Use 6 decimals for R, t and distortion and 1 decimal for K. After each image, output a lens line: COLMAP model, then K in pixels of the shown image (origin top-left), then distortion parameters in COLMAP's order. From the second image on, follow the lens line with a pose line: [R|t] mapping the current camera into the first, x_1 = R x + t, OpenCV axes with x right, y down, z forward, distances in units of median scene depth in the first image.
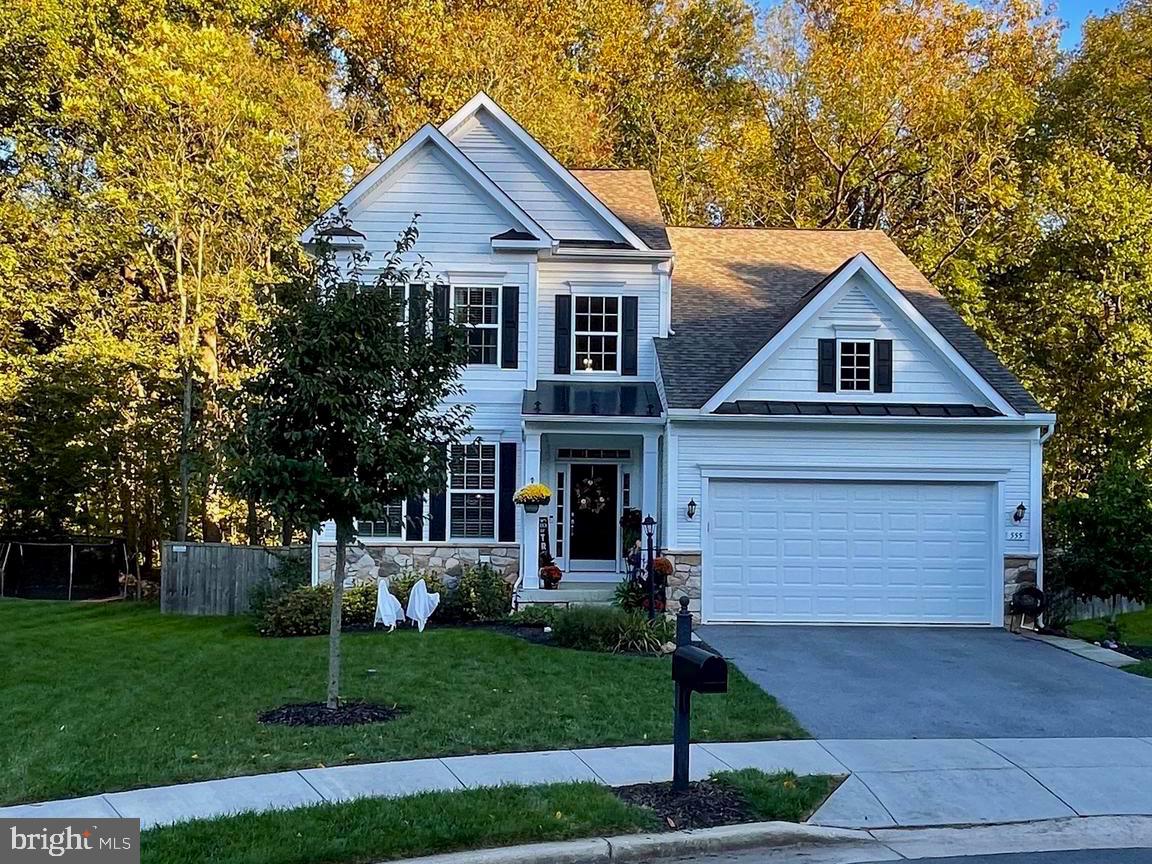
lens RADIAL K [[967.6, 0, 572.4], [0, 967.6, 515.0], [0, 0, 1]] dist [0.055824, -0.103101]
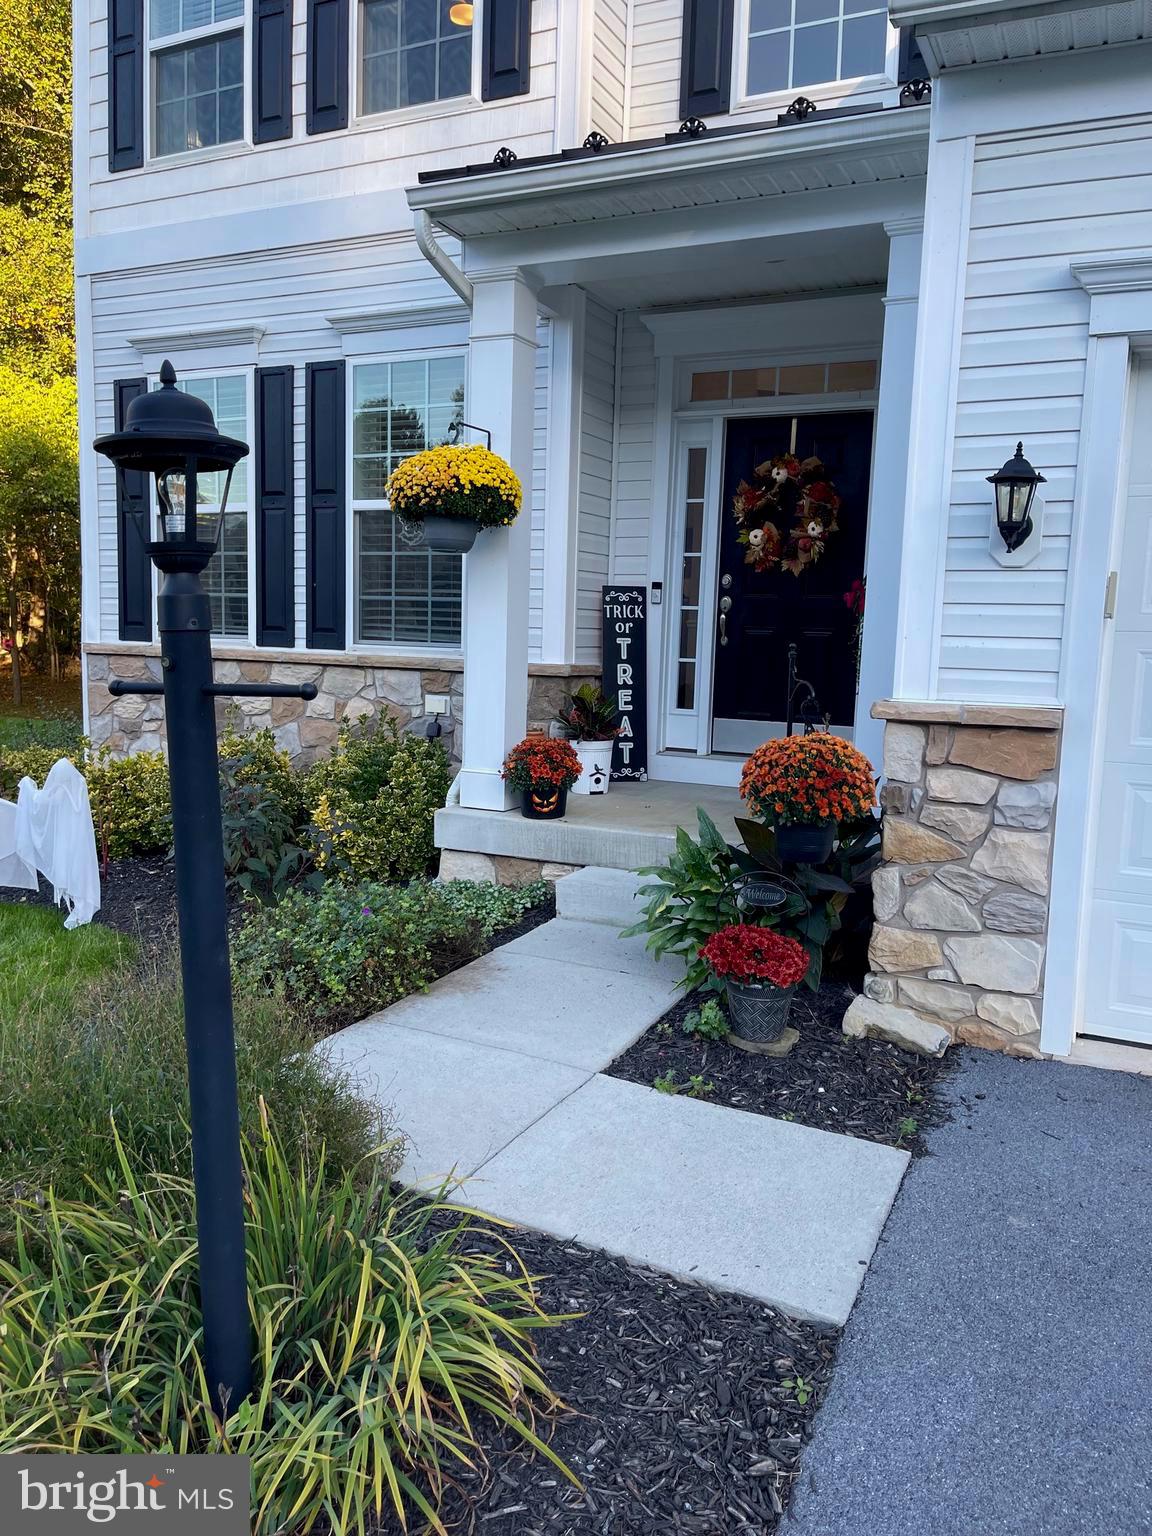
lens RADIAL K [[1124.4, 0, 576.0], [0, 1124.4, 768.0], [0, 0, 1]] dist [0.076184, -0.101590]
pose [[0.891421, 0.069947, -0.447745, 0.140010], [-0.020847, 0.993300, 0.113670, 0.022064], [0.452696, -0.091994, 0.886907, 0.689344]]
